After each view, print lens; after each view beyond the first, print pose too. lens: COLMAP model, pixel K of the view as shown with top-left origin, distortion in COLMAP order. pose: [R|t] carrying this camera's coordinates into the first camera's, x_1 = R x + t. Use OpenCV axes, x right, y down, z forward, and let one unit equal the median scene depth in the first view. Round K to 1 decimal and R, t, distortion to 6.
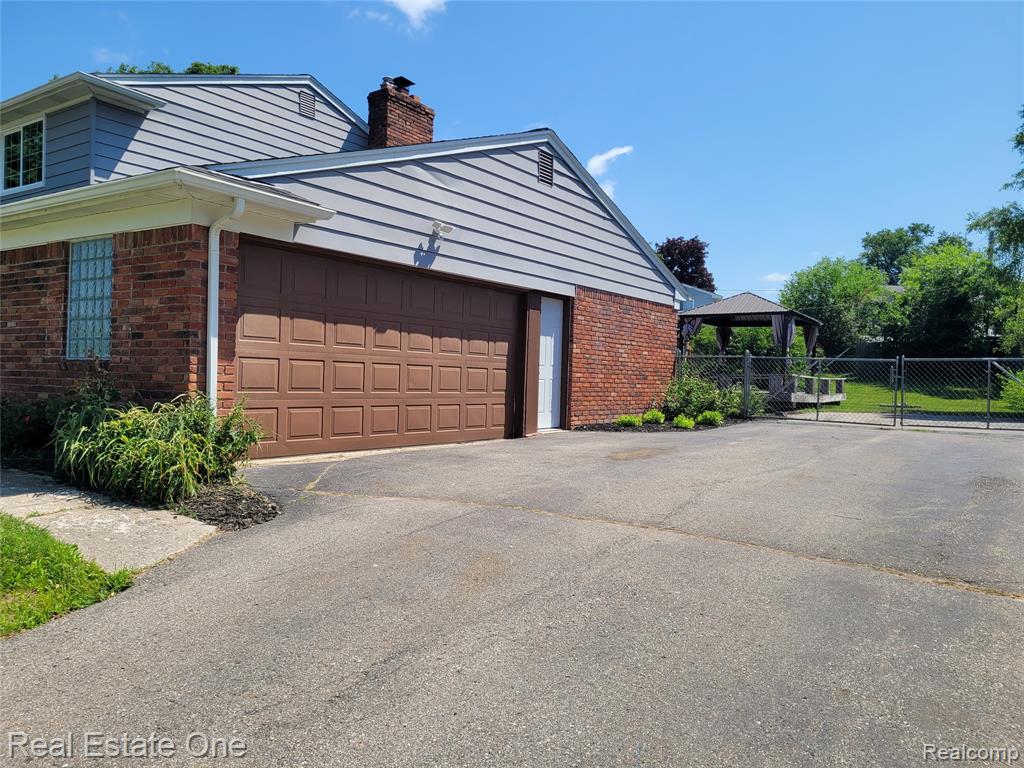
lens RADIAL K [[766.7, 0, 504.6], [0, 766.7, 379.7], [0, 0, 1]] dist [0.074707, -0.055819]
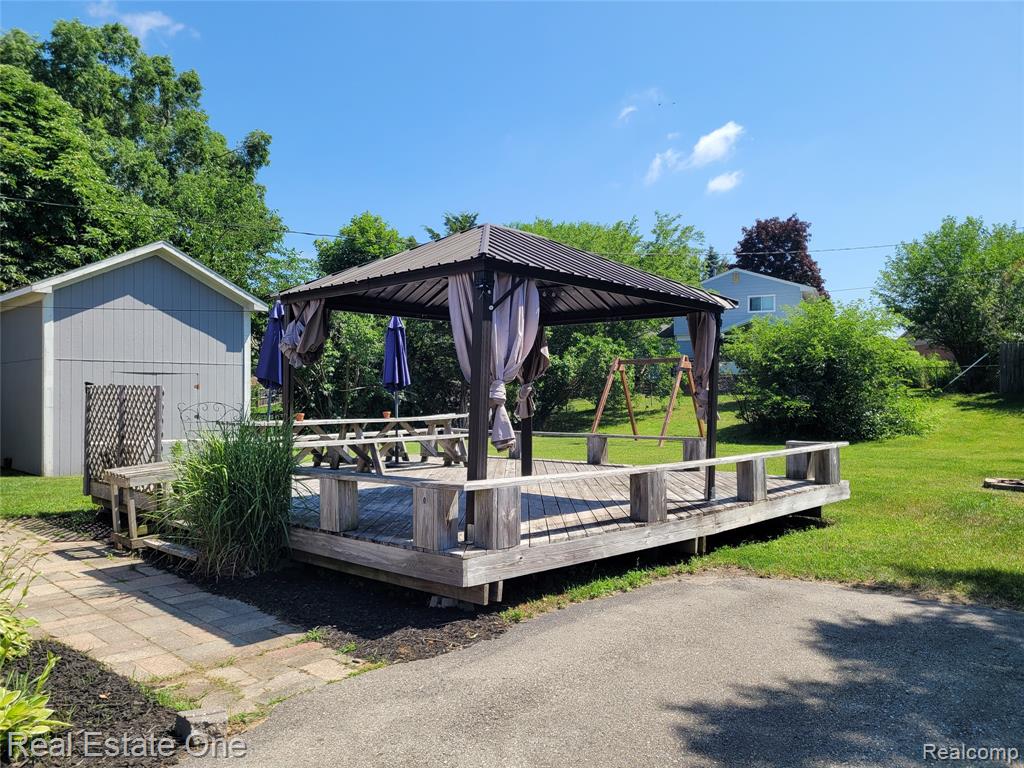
lens RADIAL K [[766.7, 0, 516.5], [0, 766.7, 392.4], [0, 0, 1]] dist [0.074707, -0.055819]
pose [[0.983118, -0.028478, -0.180744, 0.656872], [0.027544, 0.999591, -0.007672, -0.054478], [0.180889, 0.002564, 0.983500, 1.101732]]
